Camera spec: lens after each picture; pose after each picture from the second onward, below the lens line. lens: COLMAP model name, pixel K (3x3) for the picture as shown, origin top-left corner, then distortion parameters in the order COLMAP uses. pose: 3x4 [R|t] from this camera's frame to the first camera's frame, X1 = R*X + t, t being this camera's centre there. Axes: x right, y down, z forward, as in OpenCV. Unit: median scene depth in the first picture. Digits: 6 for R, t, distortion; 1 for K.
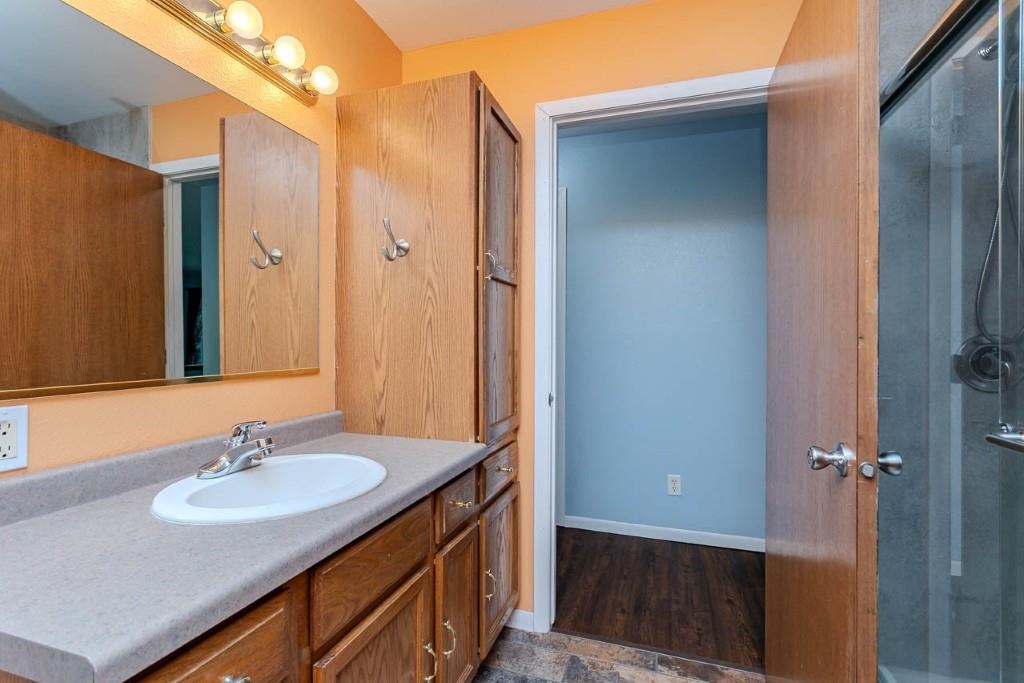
lens RADIAL K [[493.3, 0, 510.7], [0, 493.3, 342.1], [0, 0, 1]] dist [-0.000130, 0.001769]
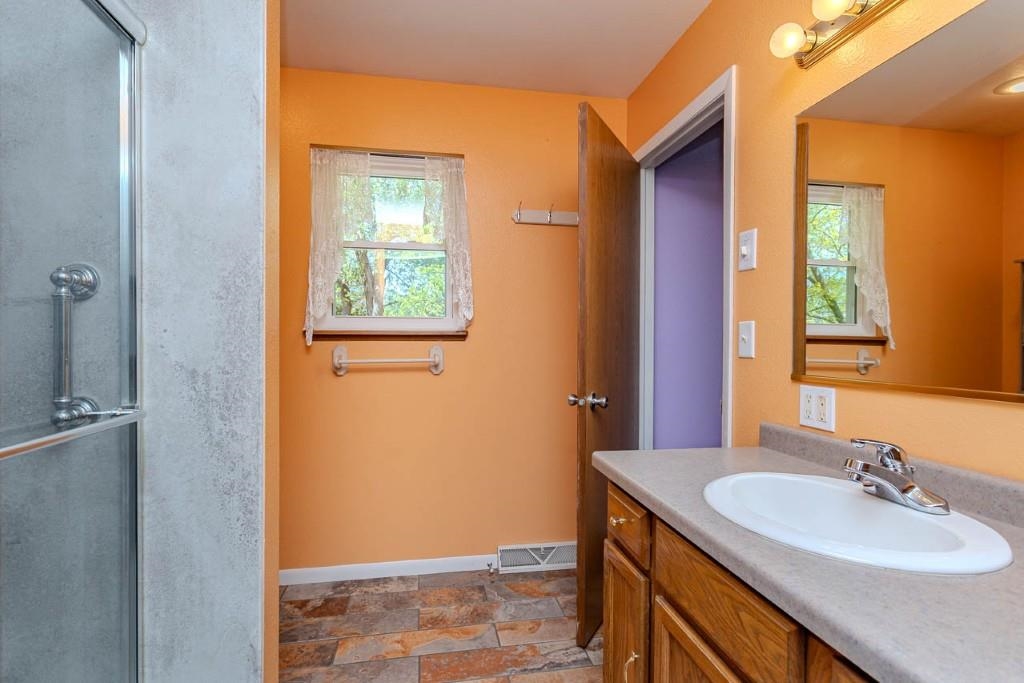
lens RADIAL K [[493.3, 0, 512.4], [0, 493.3, 338.8], [0, 0, 1]] dist [-0.000130, 0.001769]
pose [[-0.881794, -0.008608, -0.471555, 0.454556], [-0.014276, 0.999862, 0.008443, -0.015707], [0.471418, 0.014177, -0.881796, 1.590669]]
